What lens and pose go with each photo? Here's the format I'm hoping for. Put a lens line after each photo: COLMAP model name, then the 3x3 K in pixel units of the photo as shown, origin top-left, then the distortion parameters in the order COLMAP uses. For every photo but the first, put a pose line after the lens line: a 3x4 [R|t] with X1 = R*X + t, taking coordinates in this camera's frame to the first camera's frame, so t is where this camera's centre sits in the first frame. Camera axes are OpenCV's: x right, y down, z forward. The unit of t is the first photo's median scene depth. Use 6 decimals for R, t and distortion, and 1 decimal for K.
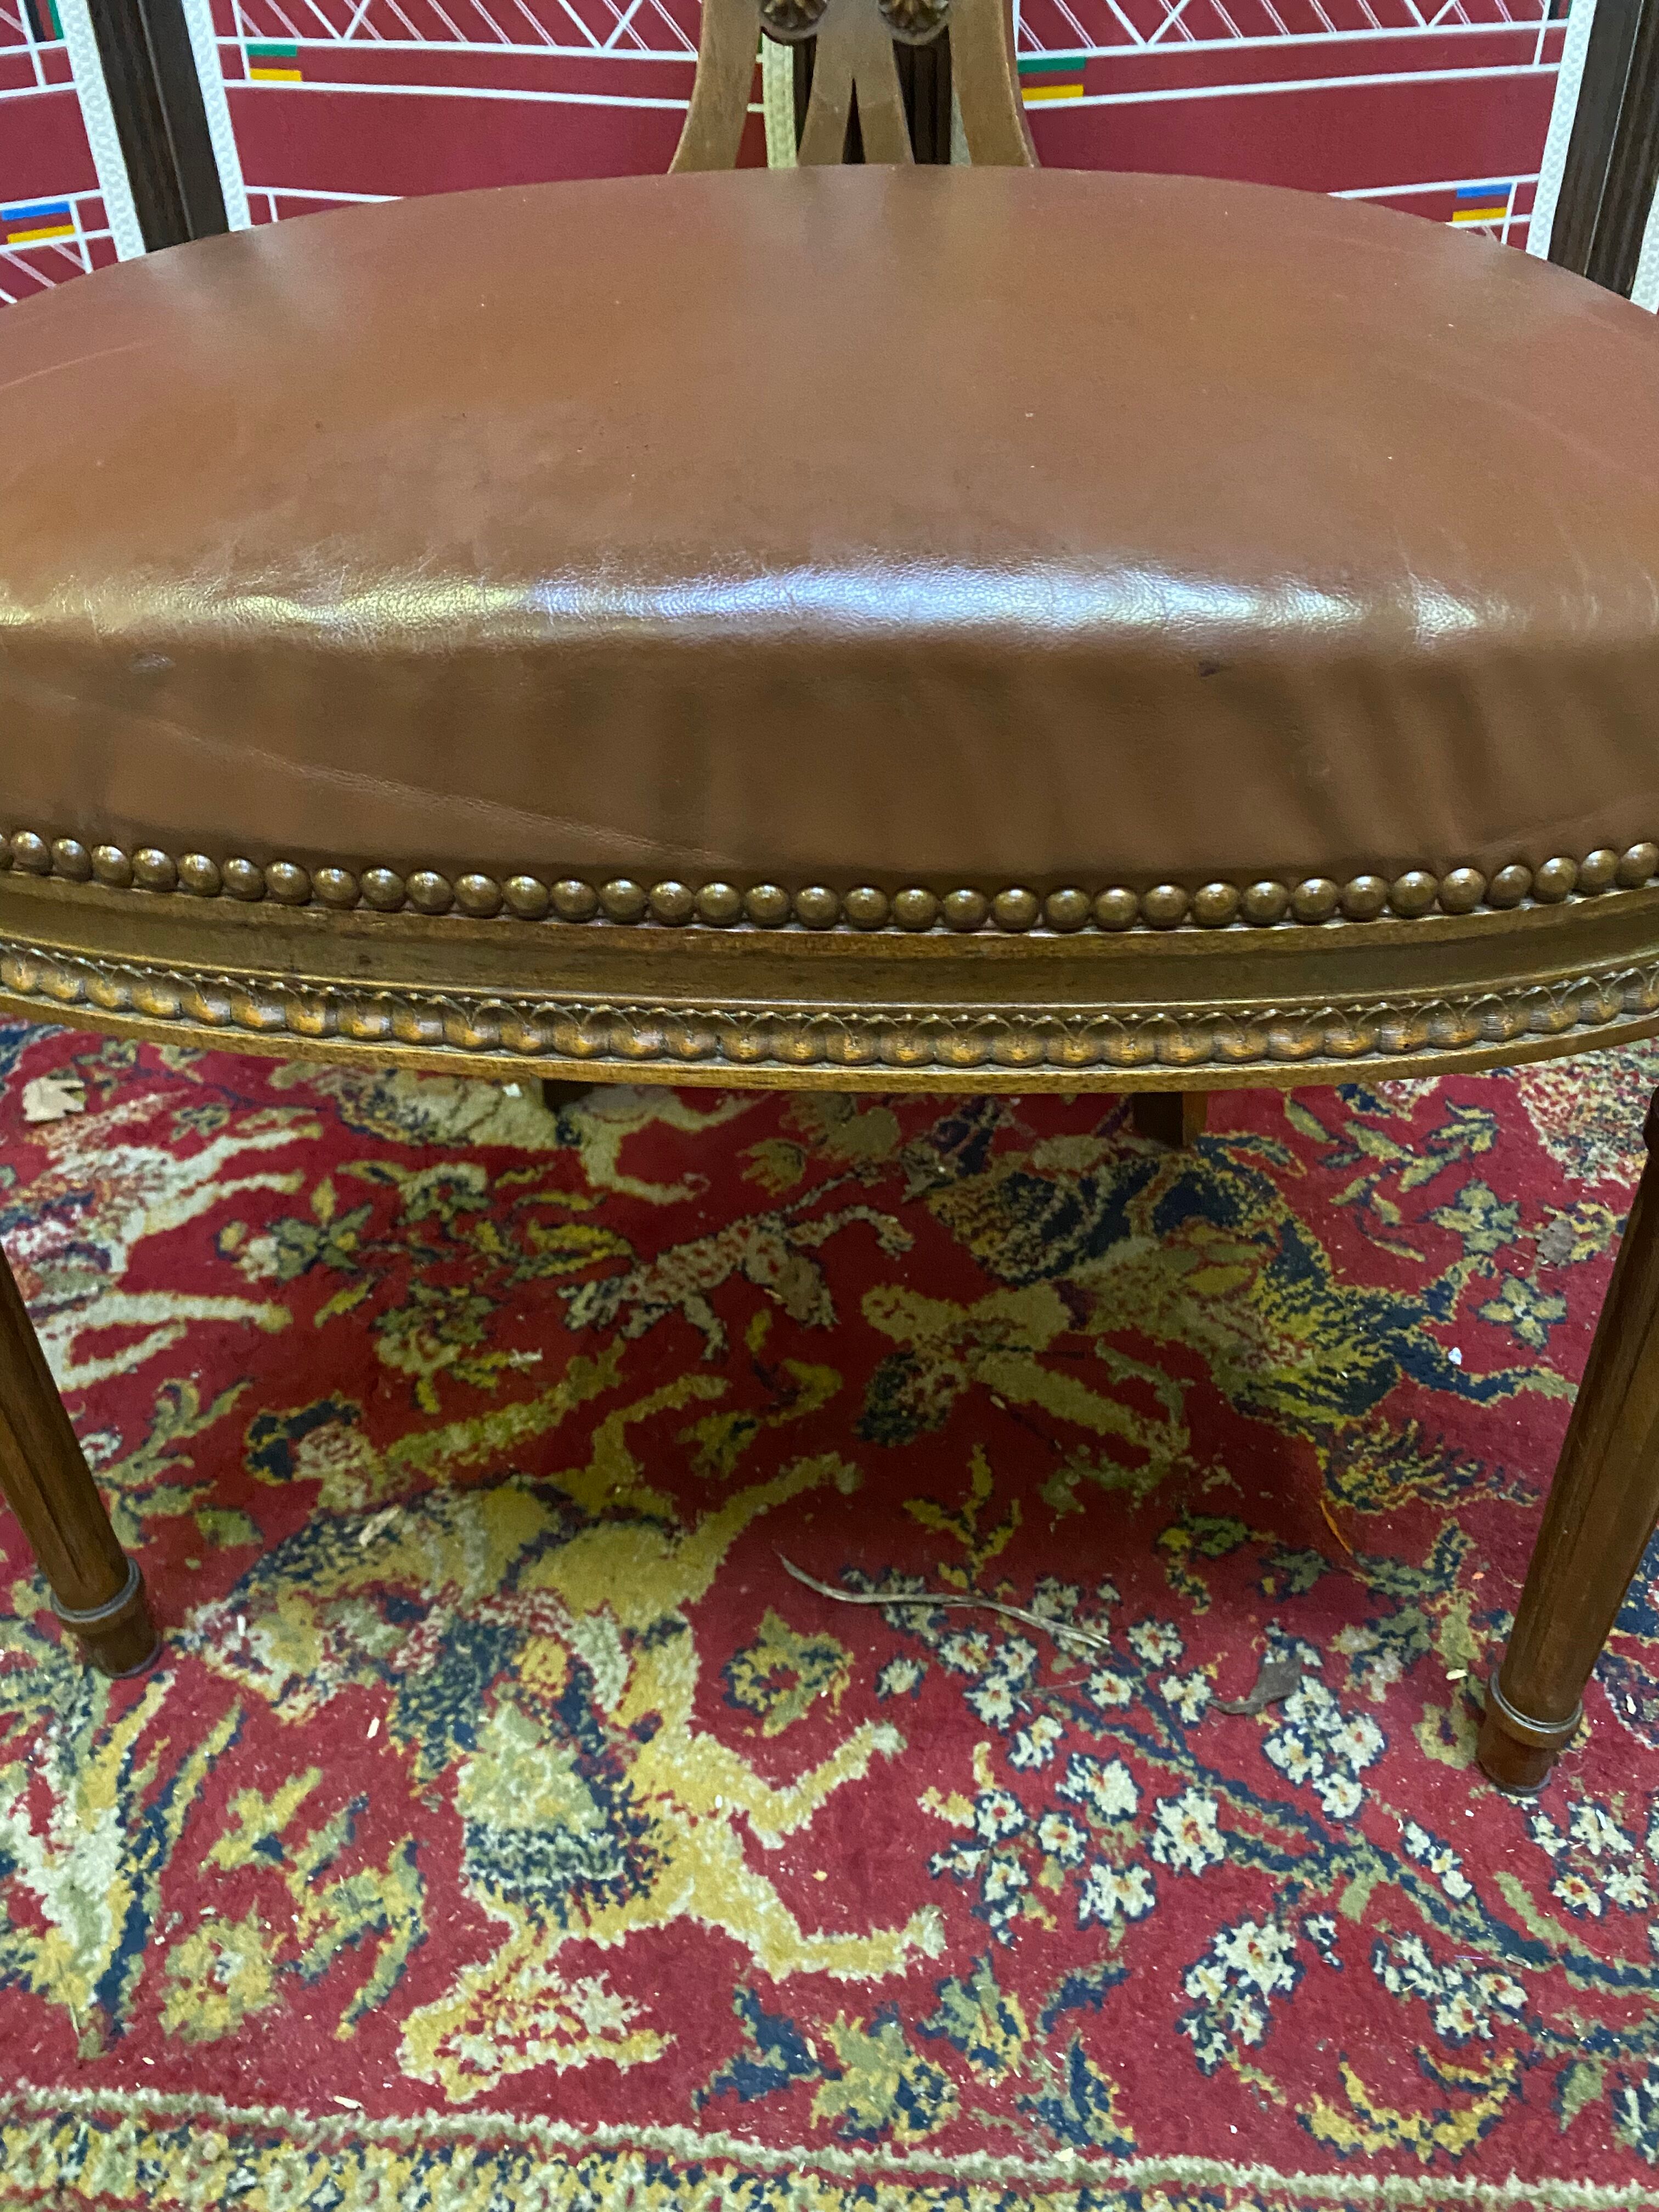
lens RADIAL K [[1706.6, 0, 855.3], [0, 1706.6, 1089.7], [0, 0, 1]] dist [0.002954, 0.005117]
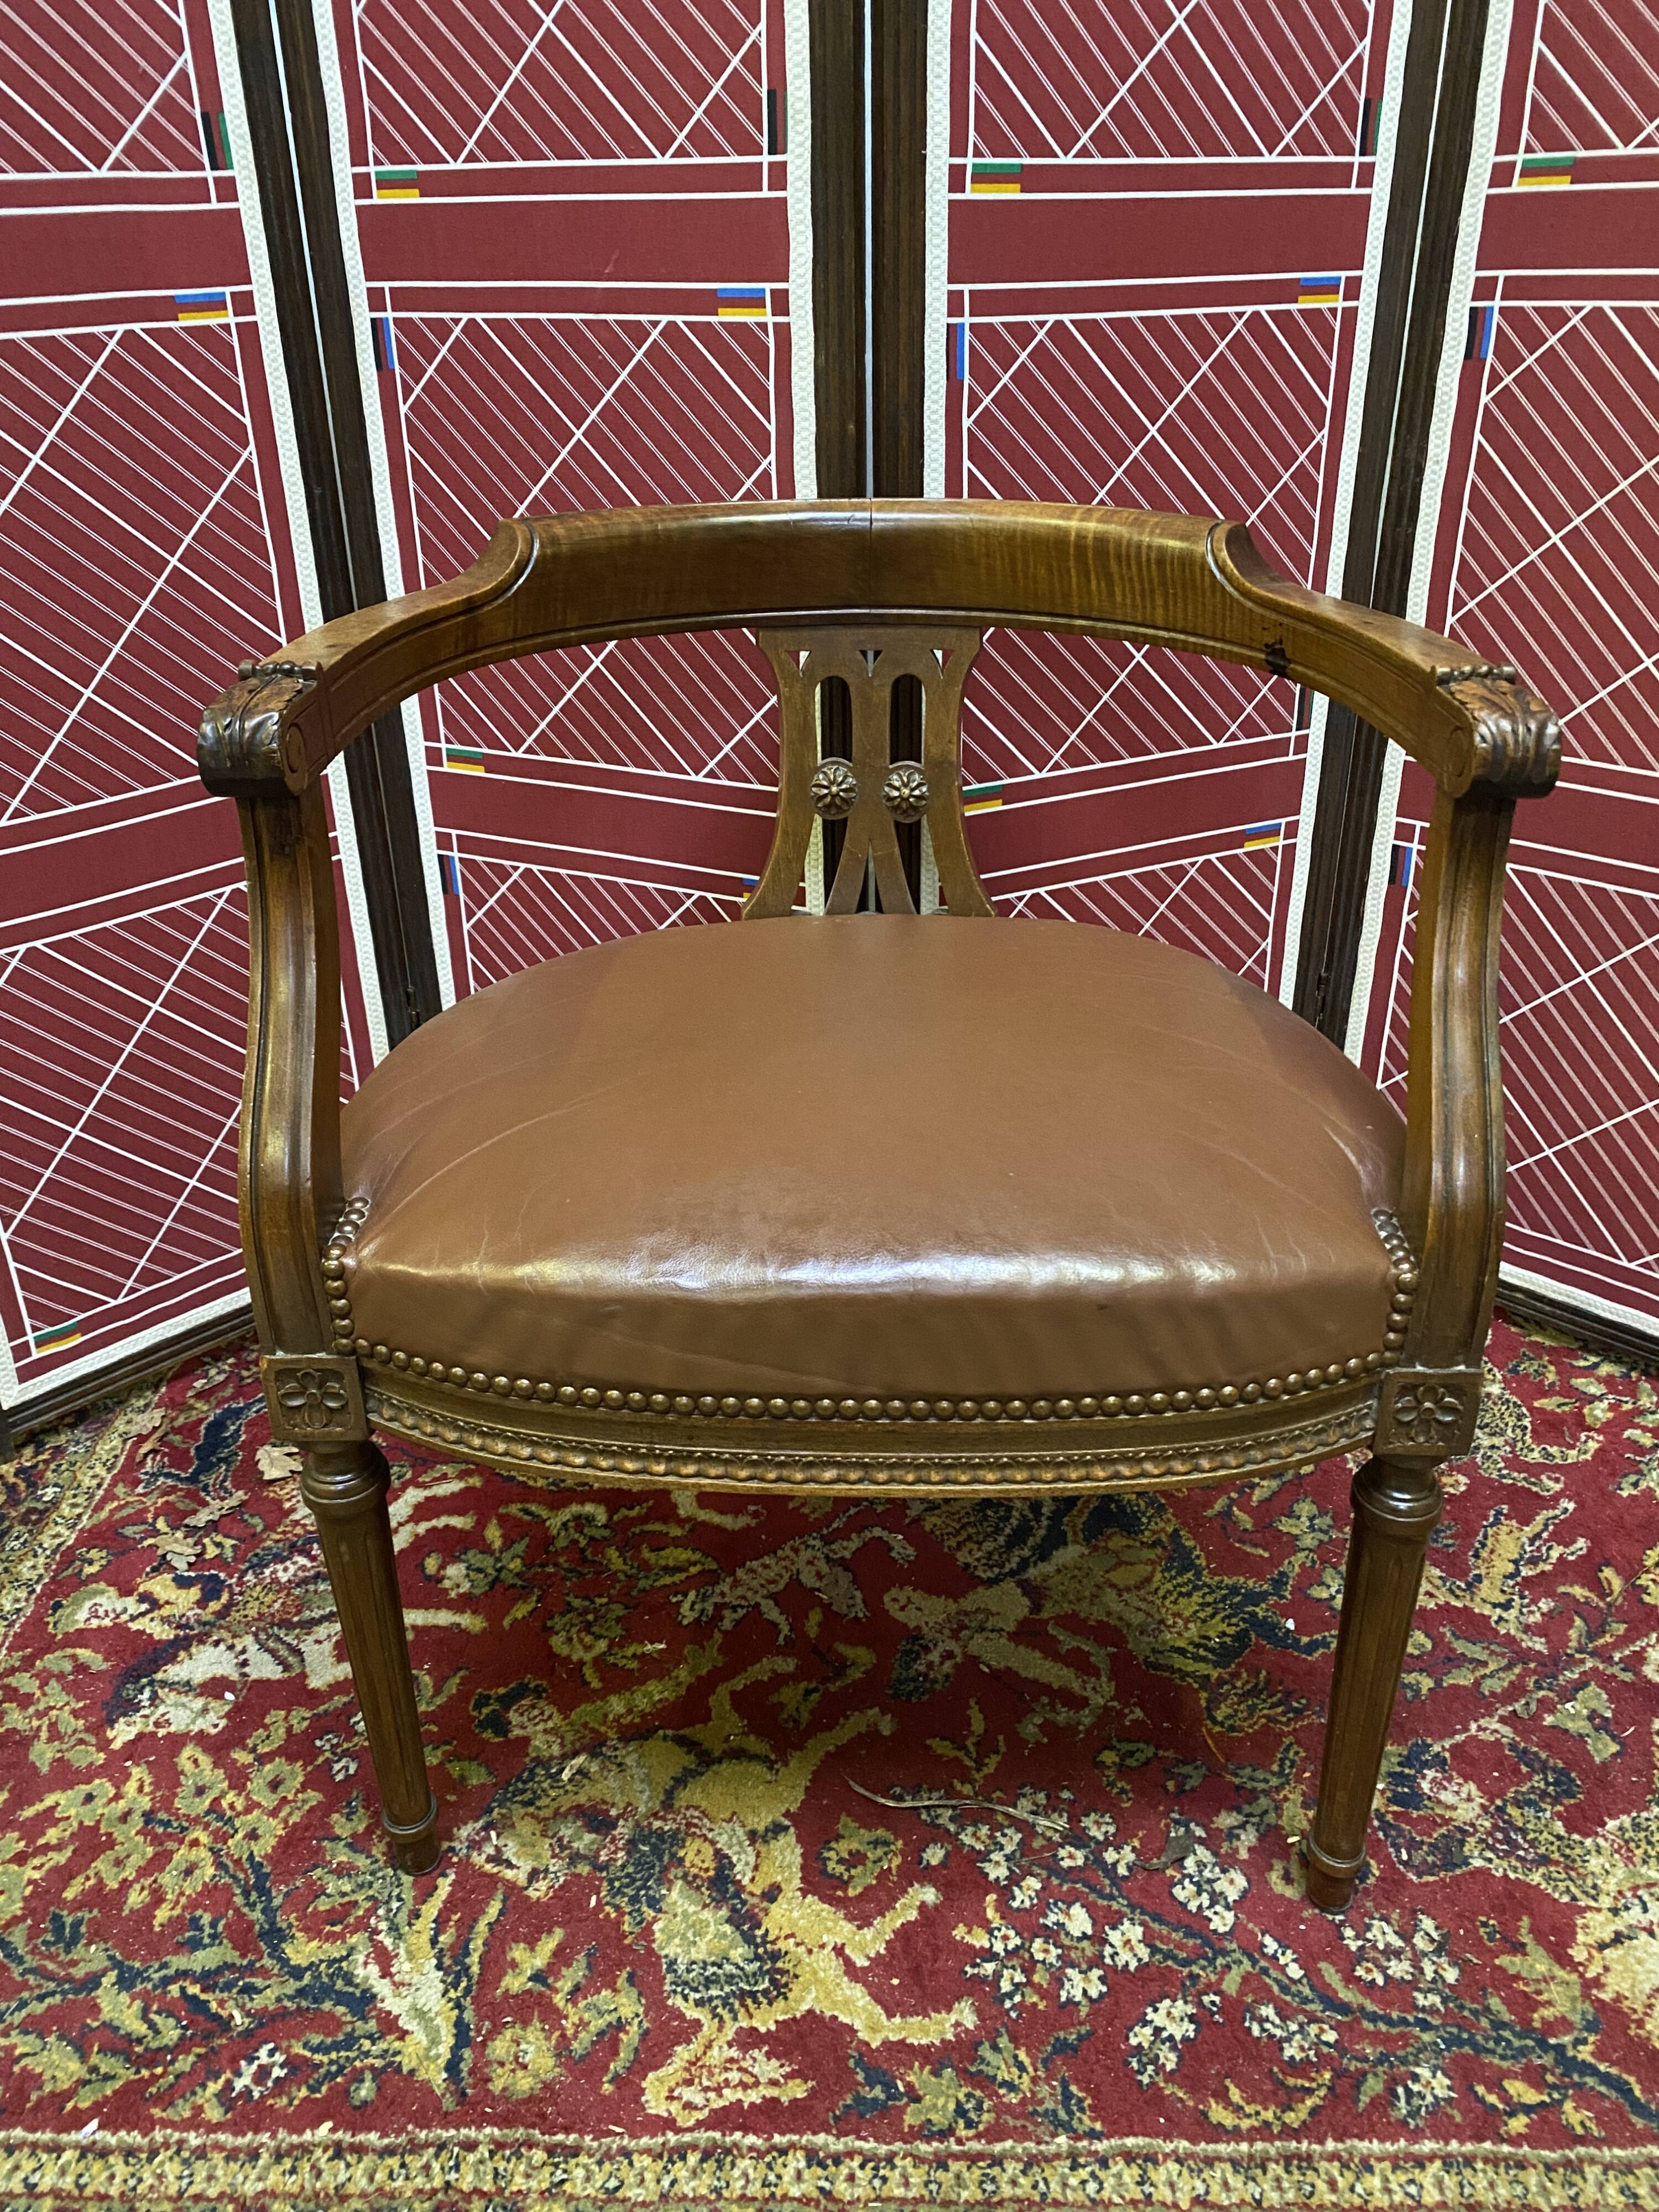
lens RADIAL K [[1706.6, 0, 830.0], [0, 1706.6, 1082.5], [0, 0, 1]] dist [0.002954, 0.005117]
pose [[0.998919, -0.018563, 0.042614, -0.131432], [0.025087, 0.987109, -0.158072, -0.109084], [-0.039130, 0.158970, 0.986508, -0.676955]]
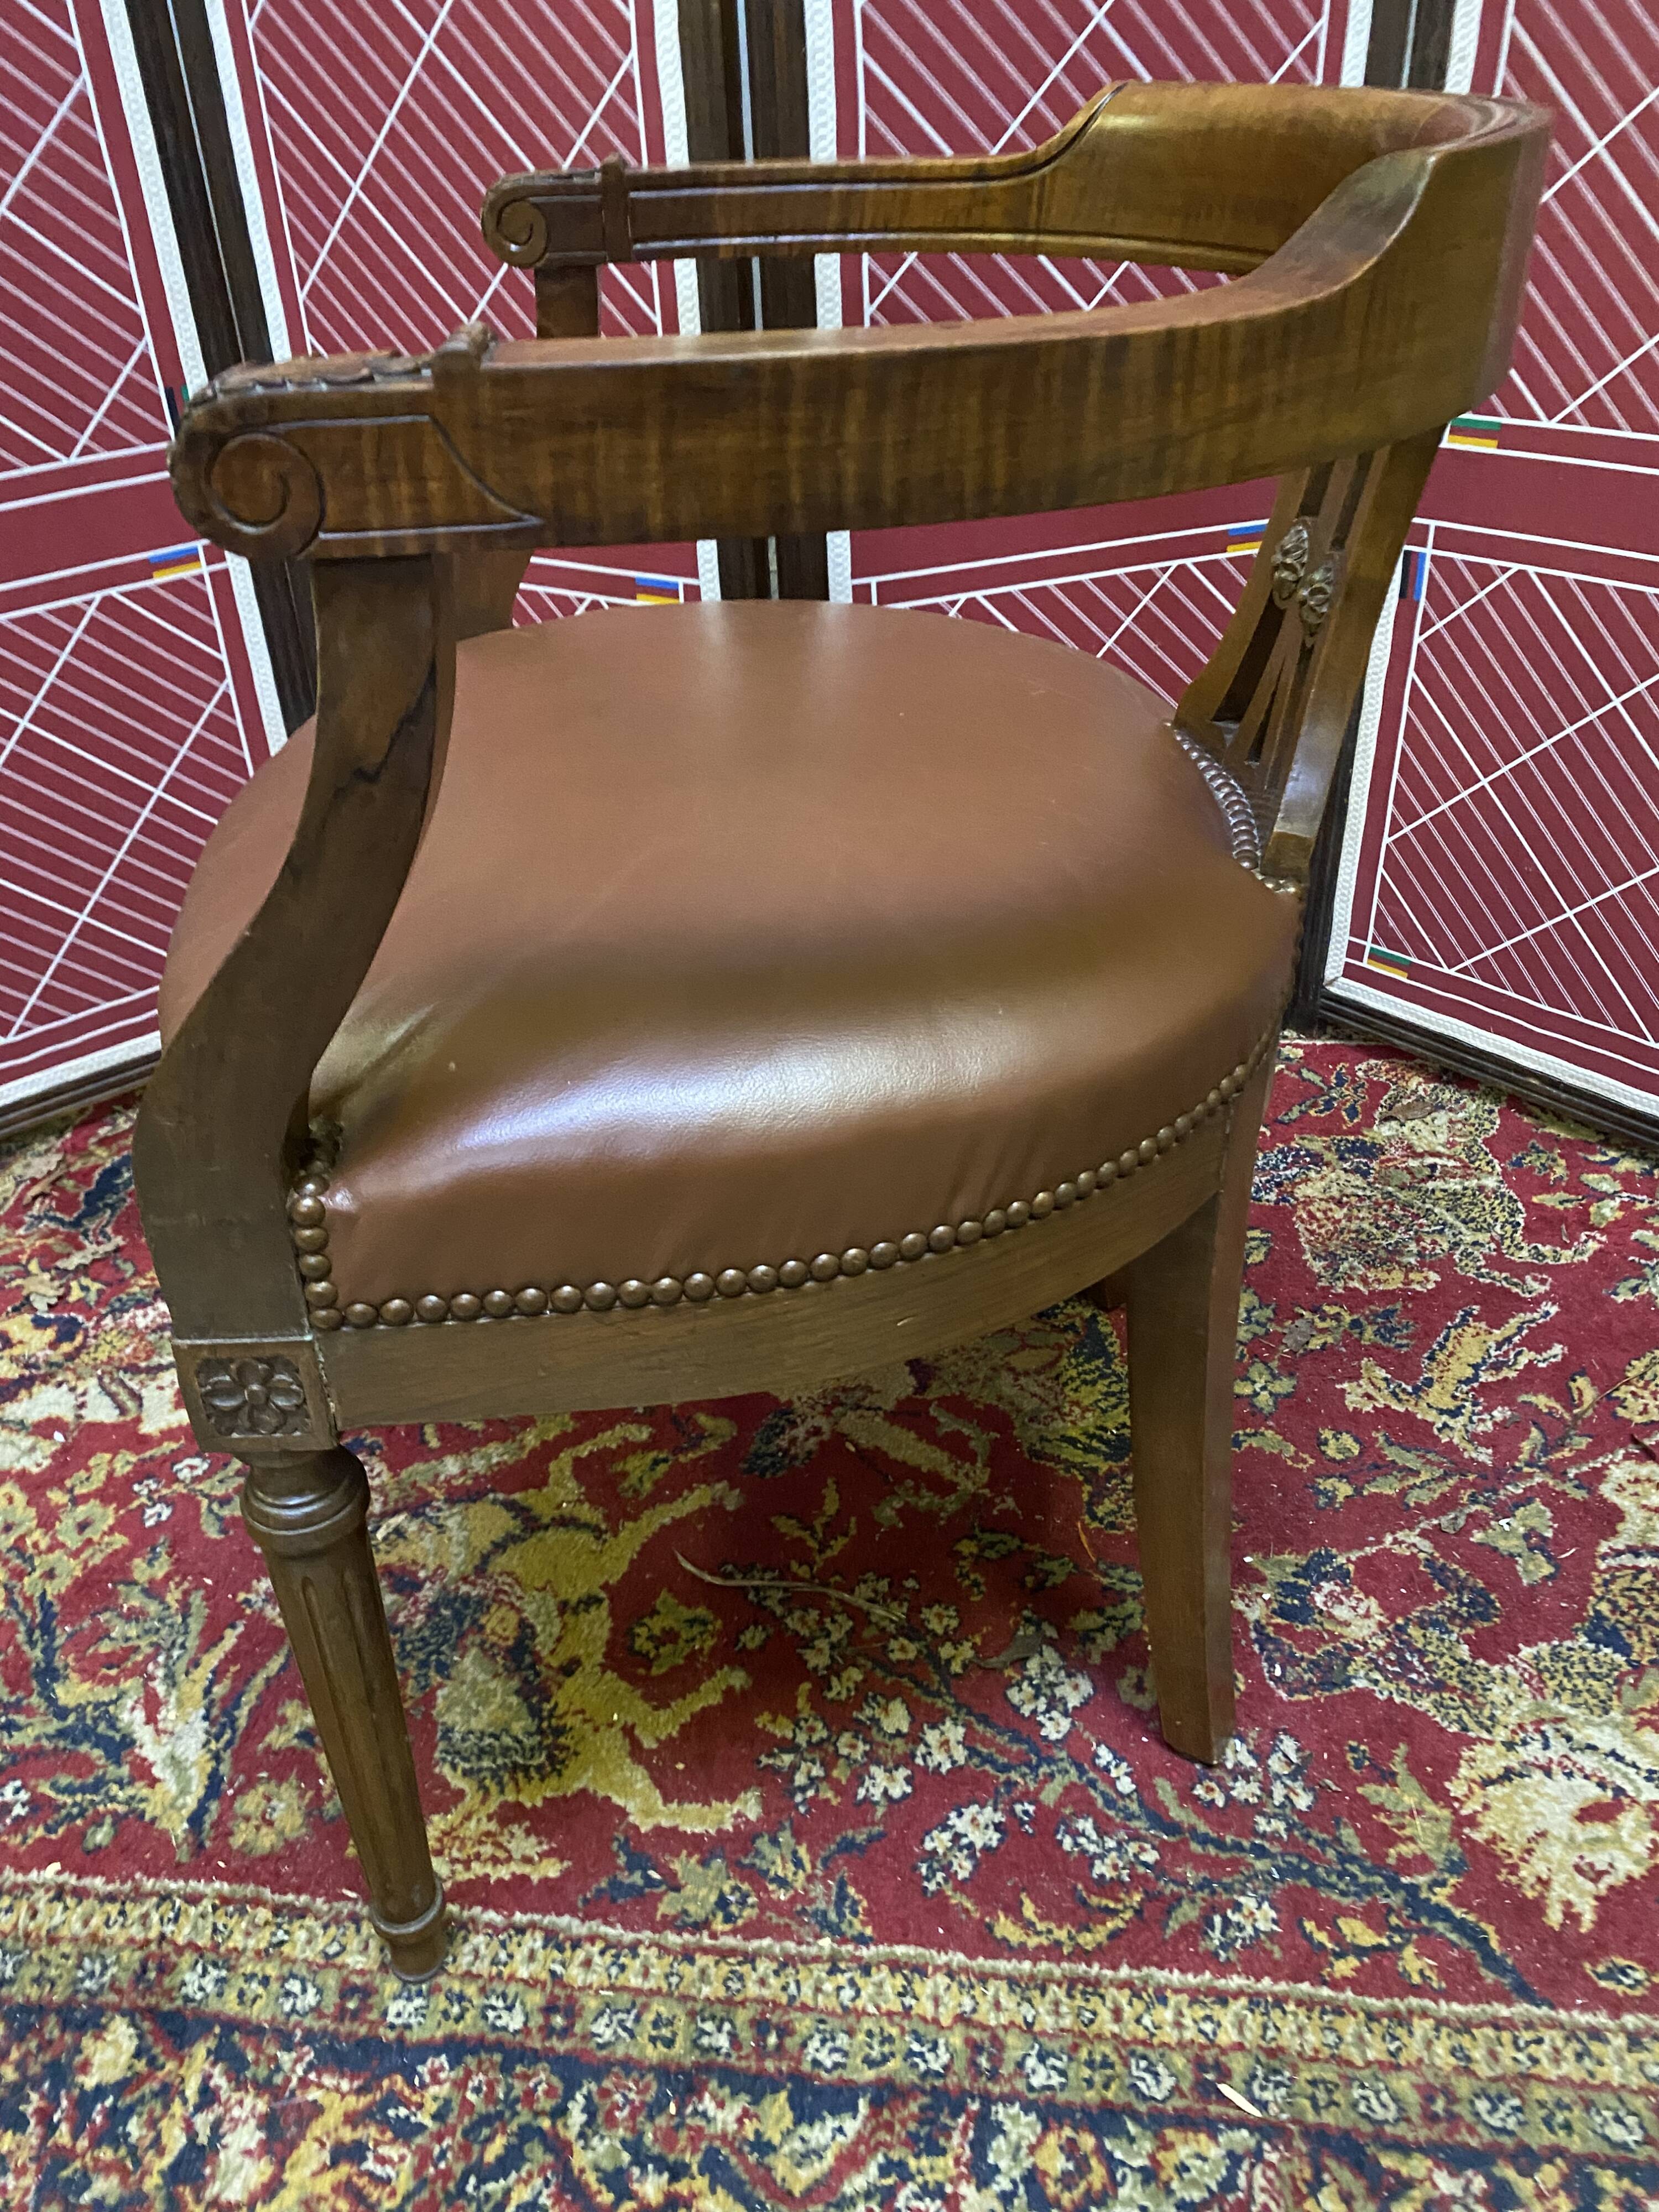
lens RADIAL K [[1706.6, 0, 815.7], [0, 1706.6, 1088.0], [0, 0, 1]] dist [0.002954, 0.005117]
pose [[0.998222, 0.006796, -0.059221, 0.173667], [-0.010256, 0.998245, -0.058316, -0.026251], [0.058720, 0.058820, 0.996540, -0.456709]]
